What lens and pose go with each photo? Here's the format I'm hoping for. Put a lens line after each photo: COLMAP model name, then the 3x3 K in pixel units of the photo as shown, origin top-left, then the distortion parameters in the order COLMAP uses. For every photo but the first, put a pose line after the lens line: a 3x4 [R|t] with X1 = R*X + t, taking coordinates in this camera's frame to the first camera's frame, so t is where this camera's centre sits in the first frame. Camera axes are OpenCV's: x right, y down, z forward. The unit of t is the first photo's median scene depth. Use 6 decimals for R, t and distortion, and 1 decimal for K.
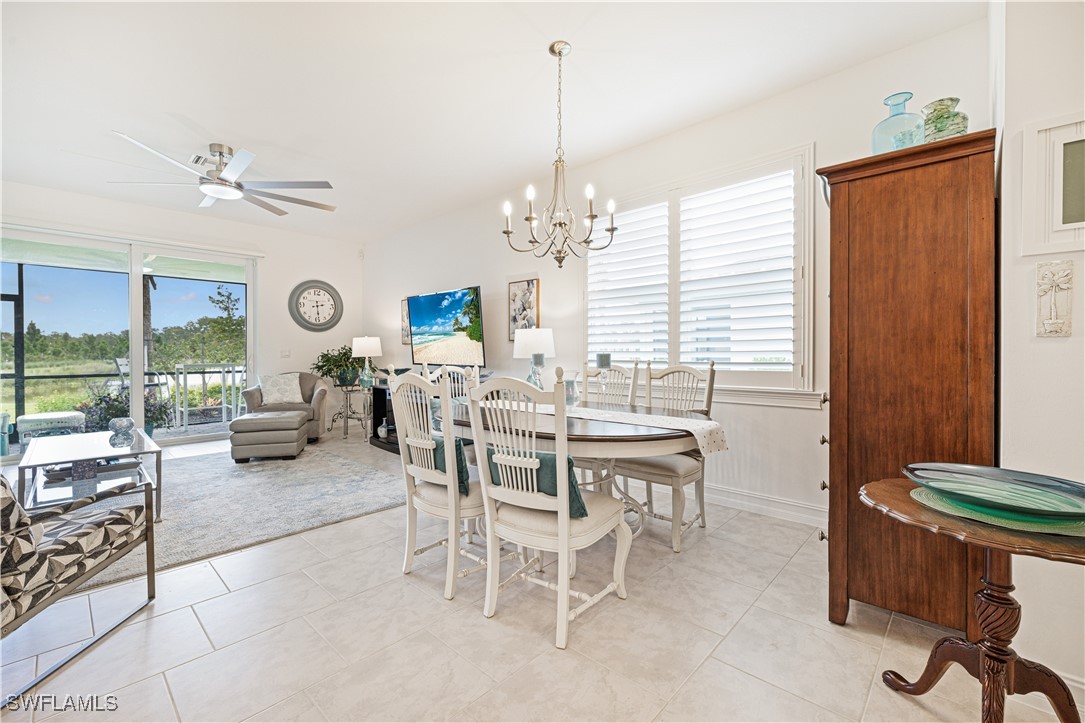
lens RADIAL K [[457.7, 0, 541.2], [0, 457.7, 355.2], [0, 0, 1]] dist [-0.000453, 0.000051]
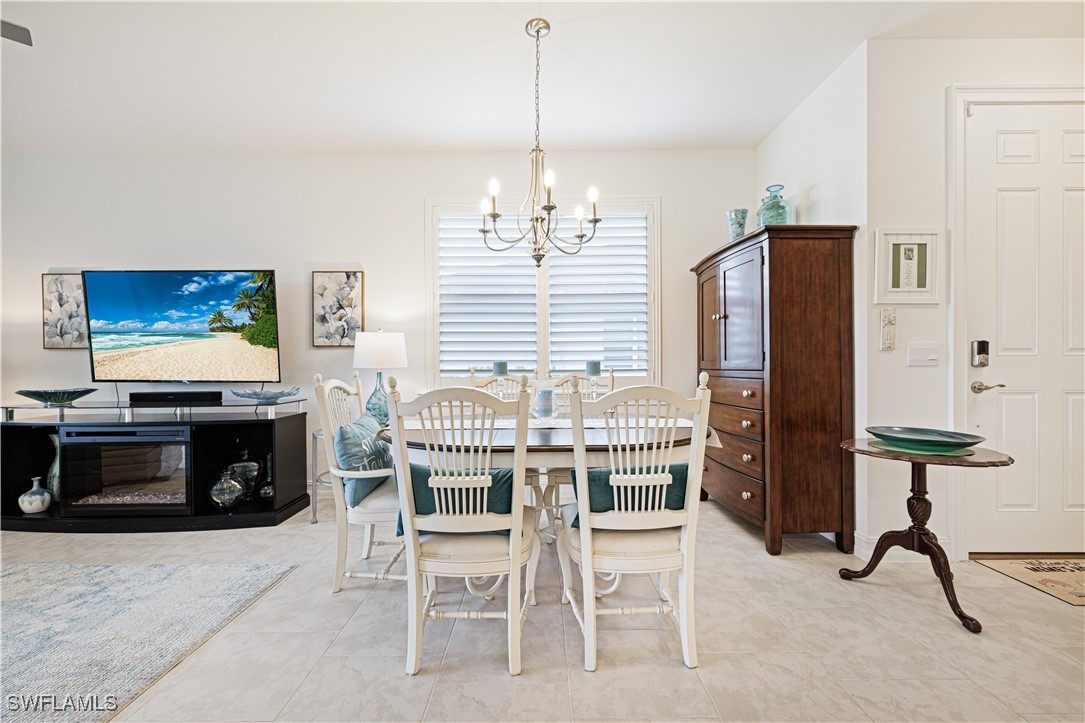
lens RADIAL K [[451.5, 0, 539.5], [0, 451.5, 363.9], [0, 0, 1]] dist [0.000330, -0.000050]
pose [[0.727682, -0.001558, 0.685913, -0.330599], [0.006884, 0.999964, -0.005031, 0.004043], [-0.685880, 0.008383, 0.727666, 0.198348]]
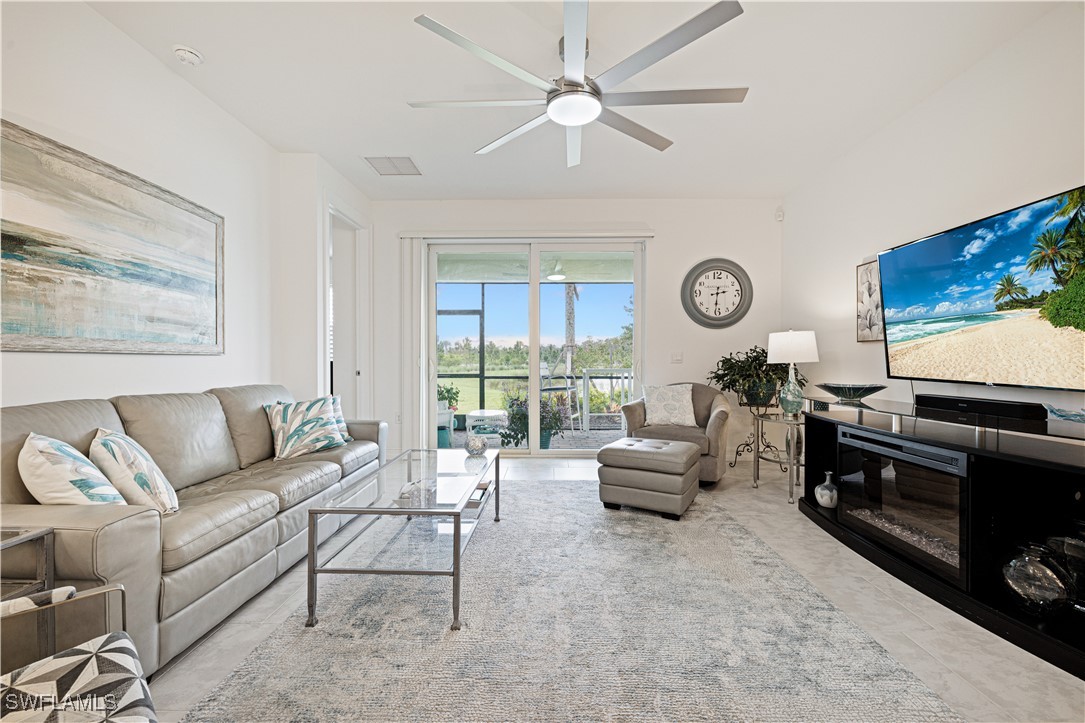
lens RADIAL K [[451.5, 0, 539.5], [0, 451.5, 363.9], [0, 0, 1]] dist [0.000330, -0.000050]
pose [[0.668566, 0.010742, -0.743575, -0.204636], [-0.006300, 0.999942, 0.008781, 0.001810], [0.743626, -0.001186, 0.668595, 0.442334]]
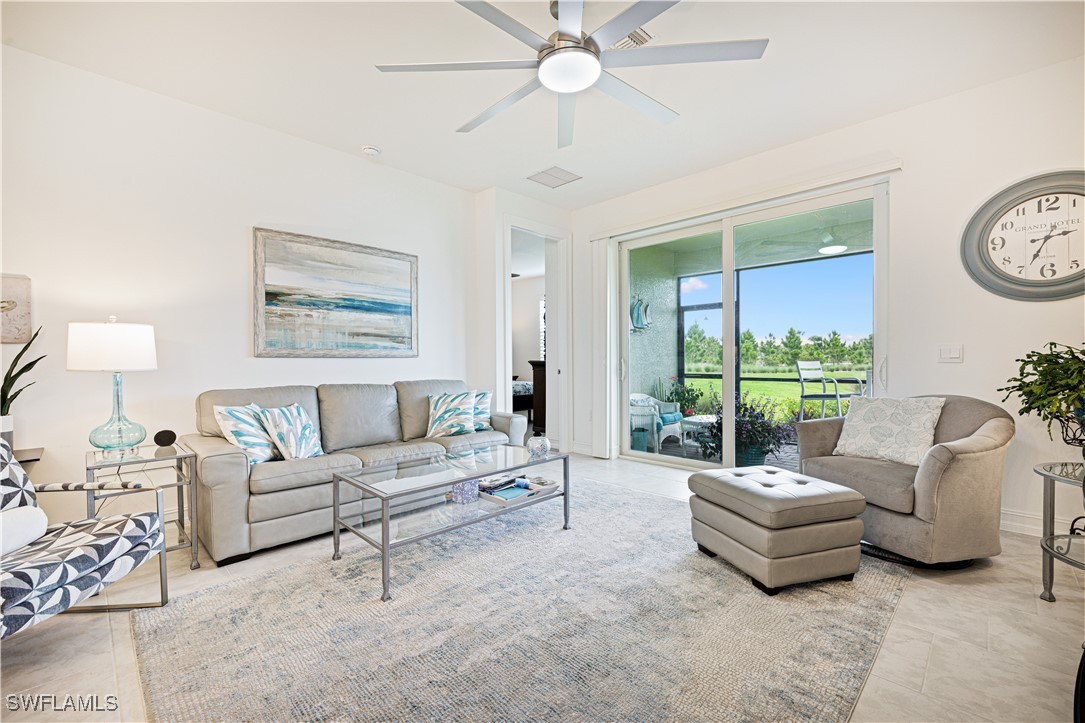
lens RADIAL K [[451.5, 0, 539.5], [0, 451.5, 363.9], [0, 0, 1]] dist [0.000330, -0.000050]
pose [[-0.023846, 0.014311, -0.999613, -0.107113], [0.001766, 0.999897, 0.014273, -0.001617], [0.999714, -0.001425, -0.023869, 0.815576]]
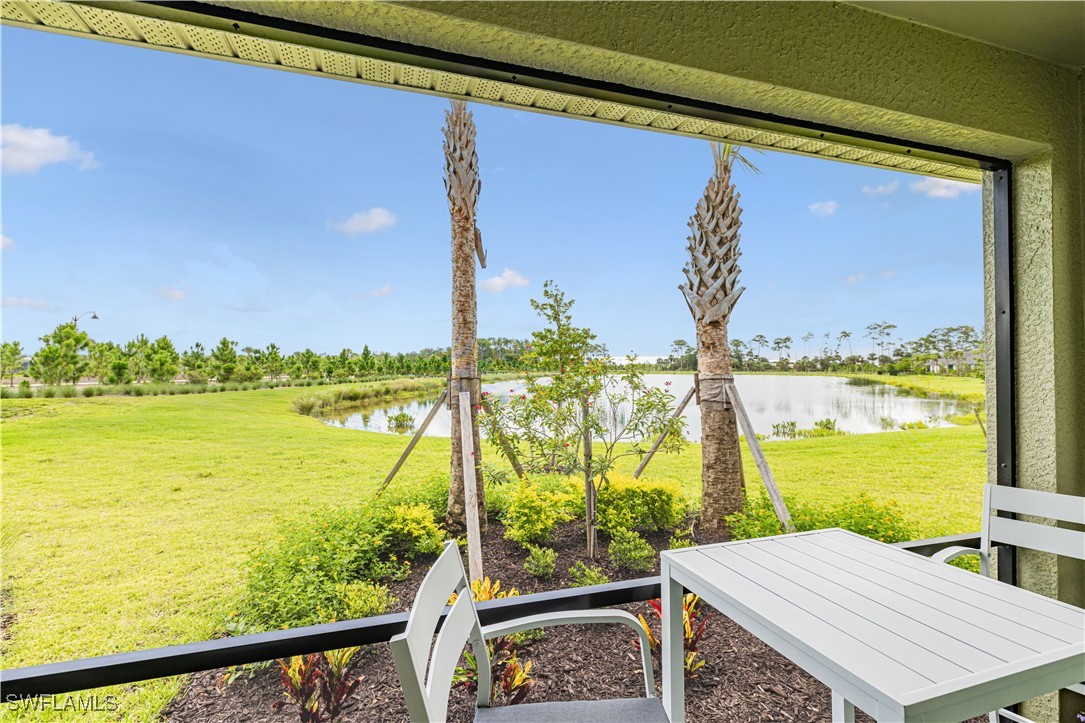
lens RADIAL K [[456.2, 0, 553.4], [0, 456.2, 358.2], [0, 0, 1]] dist [-0.000255, -0.000323]
pose [[0.896960, -0.011142, -0.441971, -1.291611], [0.001238, 0.999742, -0.022691, -0.093896], [0.442110, 0.019806, 0.896742, 1.387377]]
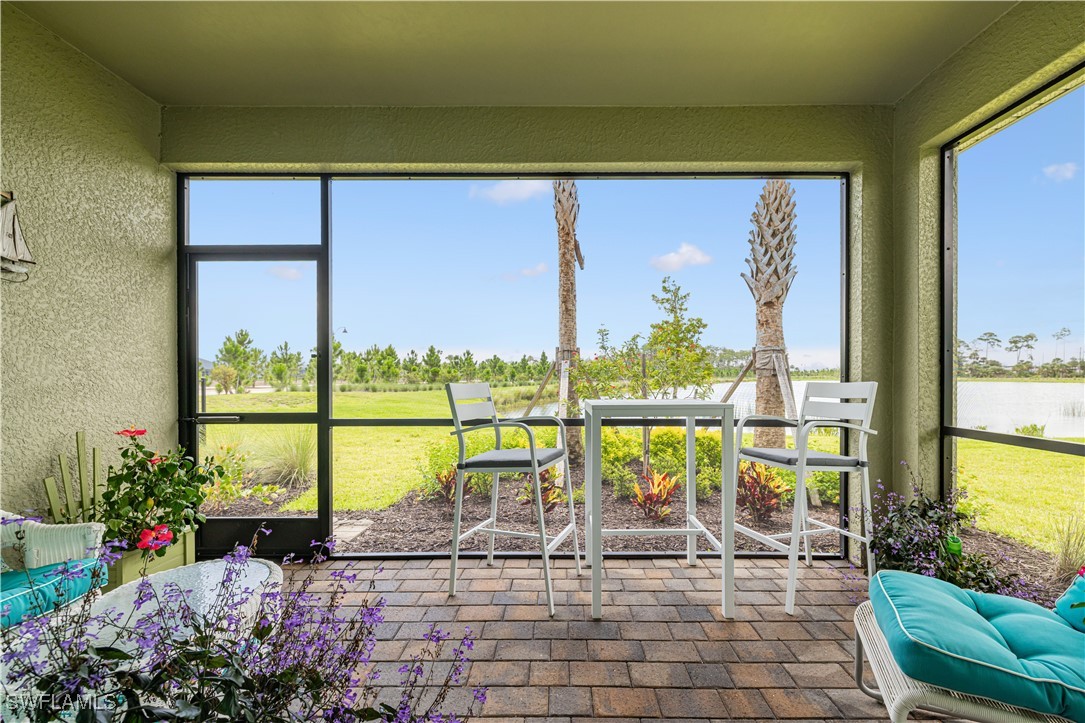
lens RADIAL K [[468.7, 0, 570.1], [0, 468.7, 379.0], [0, 0, 1]] dist [-0.009446, 0.000299]
pose [[0.698259, 0.009689, -0.715780, -0.902093], [-0.006496, 0.999953, 0.007199, -0.001884], [0.715816, -0.000377, 0.698289, 1.224656]]
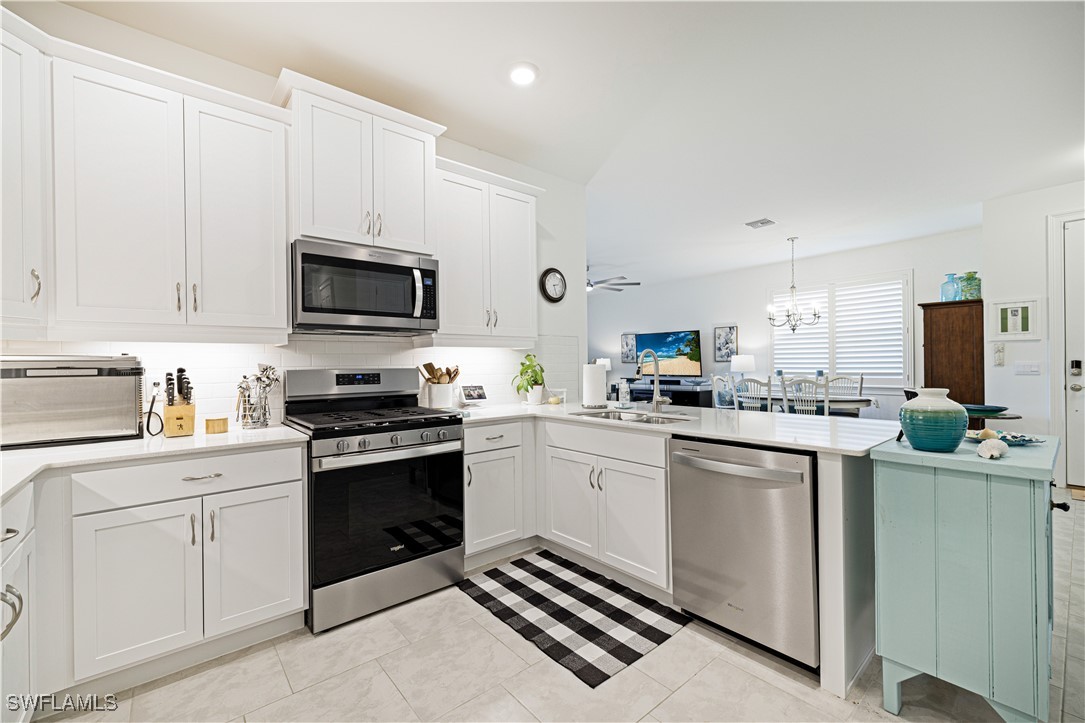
lens RADIAL K [[451.5, 0, 539.5], [0, 451.5, 363.9], [0, 0, 1]] dist [0.000330, -0.000050]
pose [[0.992166, -0.007093, -0.124724, -0.543981], [0.006492, 0.999965, -0.005227, -0.018046], [0.124756, 0.004376, 0.992178, -0.814546]]
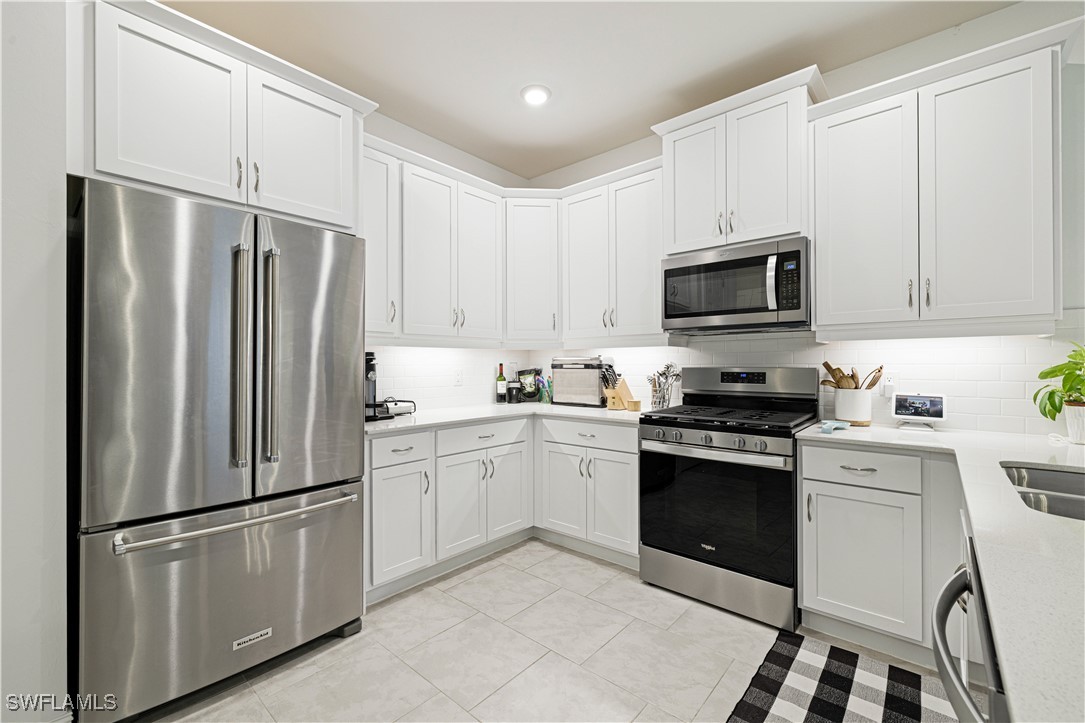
lens RADIAL K [[453.9, 0, 542.7], [0, 453.9, 364.1], [0, 0, 1]] dist [0.001053, 0.000112]
pose [[0.034773, 0.003864, -0.999388, -0.260177], [-0.003836, 0.999986, 0.003733, -0.021847], [0.999388, 0.003704, 0.034788, -0.529320]]
